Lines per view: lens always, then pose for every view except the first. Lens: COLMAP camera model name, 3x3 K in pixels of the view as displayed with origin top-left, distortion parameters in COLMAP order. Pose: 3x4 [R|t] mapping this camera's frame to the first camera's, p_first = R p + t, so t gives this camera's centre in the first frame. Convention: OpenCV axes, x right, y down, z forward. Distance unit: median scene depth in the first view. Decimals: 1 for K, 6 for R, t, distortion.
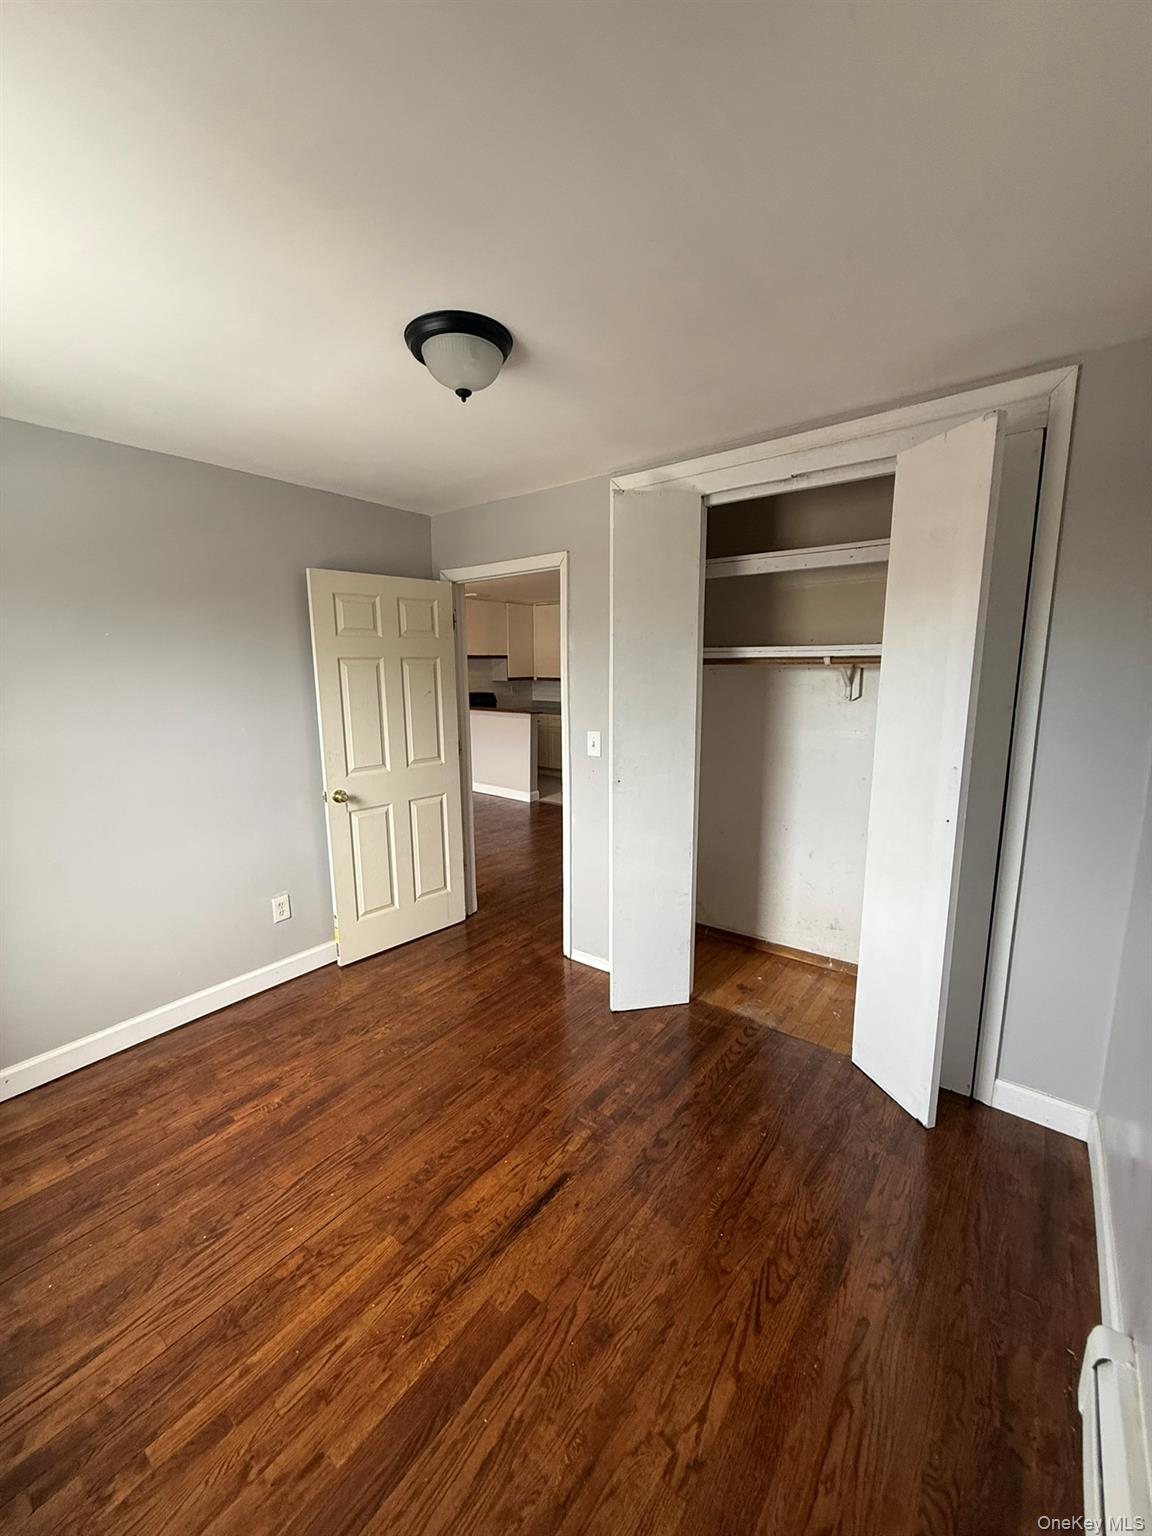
lens RADIAL K [[610.5, 0, 574.4], [0, 610.5, 764.4], [0, 0, 1]] dist [-0.001074, -0.000186]
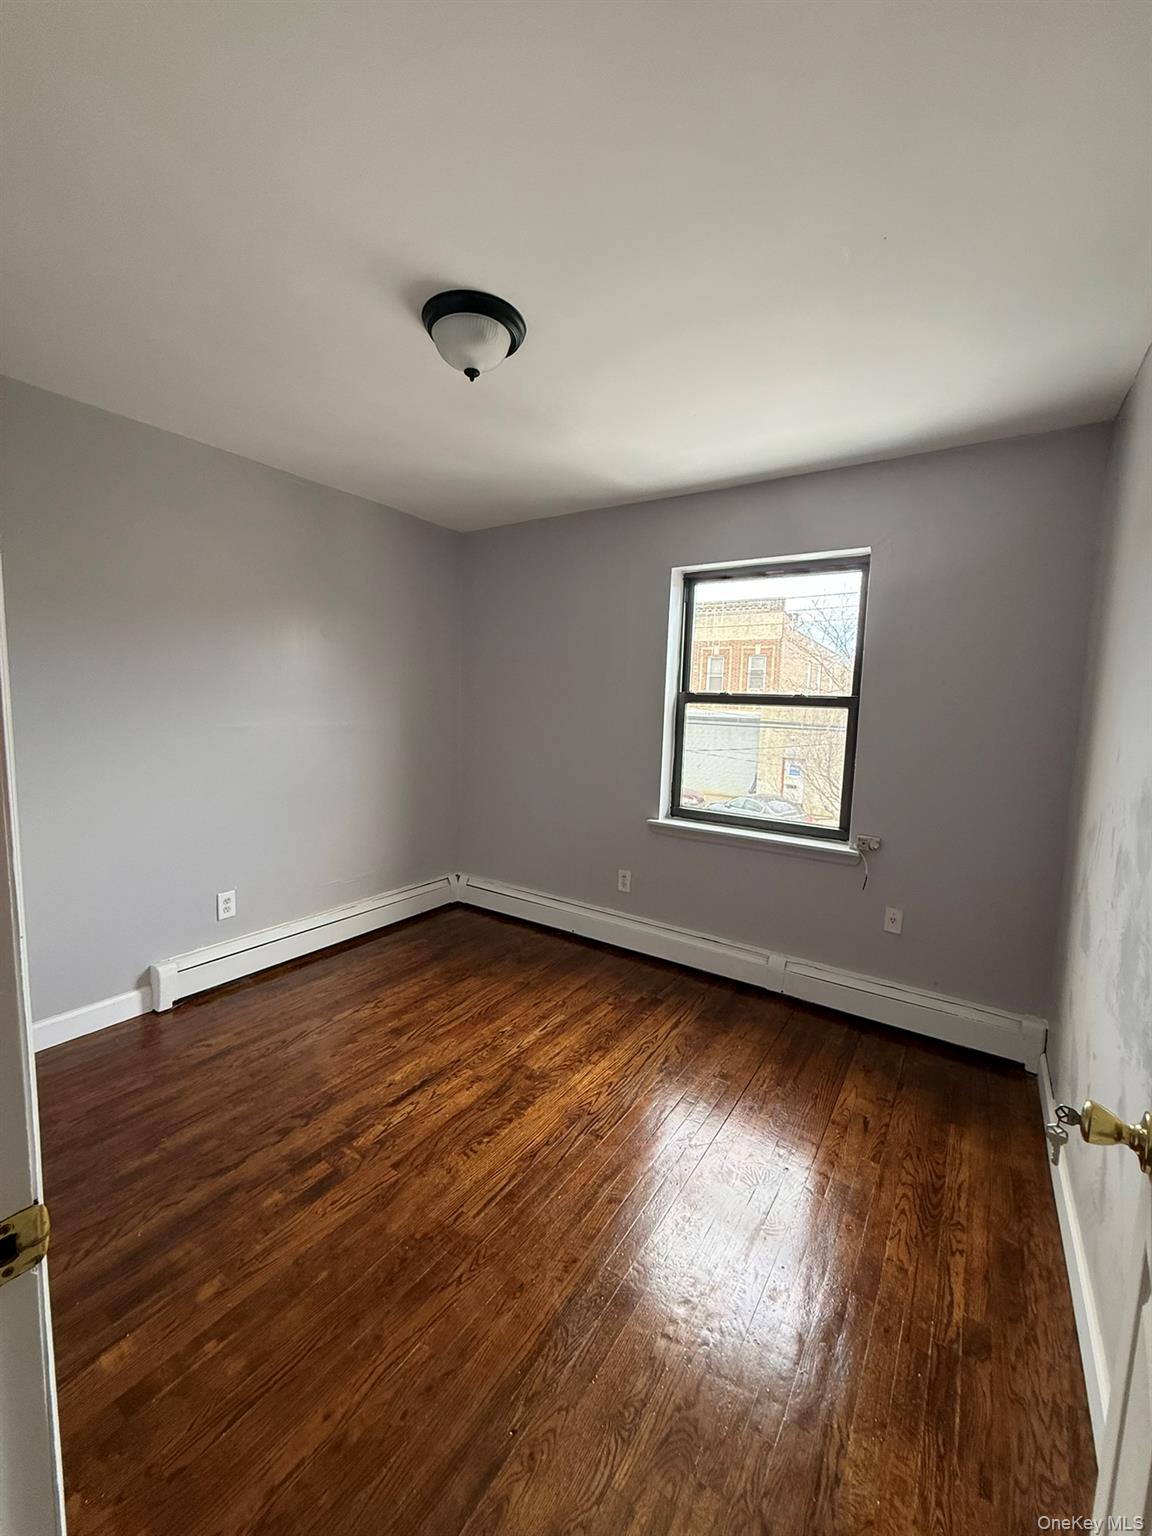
lens RADIAL K [[610.5, 0, 574.4], [0, 610.5, 764.4], [0, 0, 1]] dist [-0.001074, -0.000186]
pose [[-0.997602, -0.014070, -0.067762, -0.259412], [-0.031498, 0.964140, 0.263518, -0.220666], [0.061625, 0.265021, -0.962272, 1.922925]]
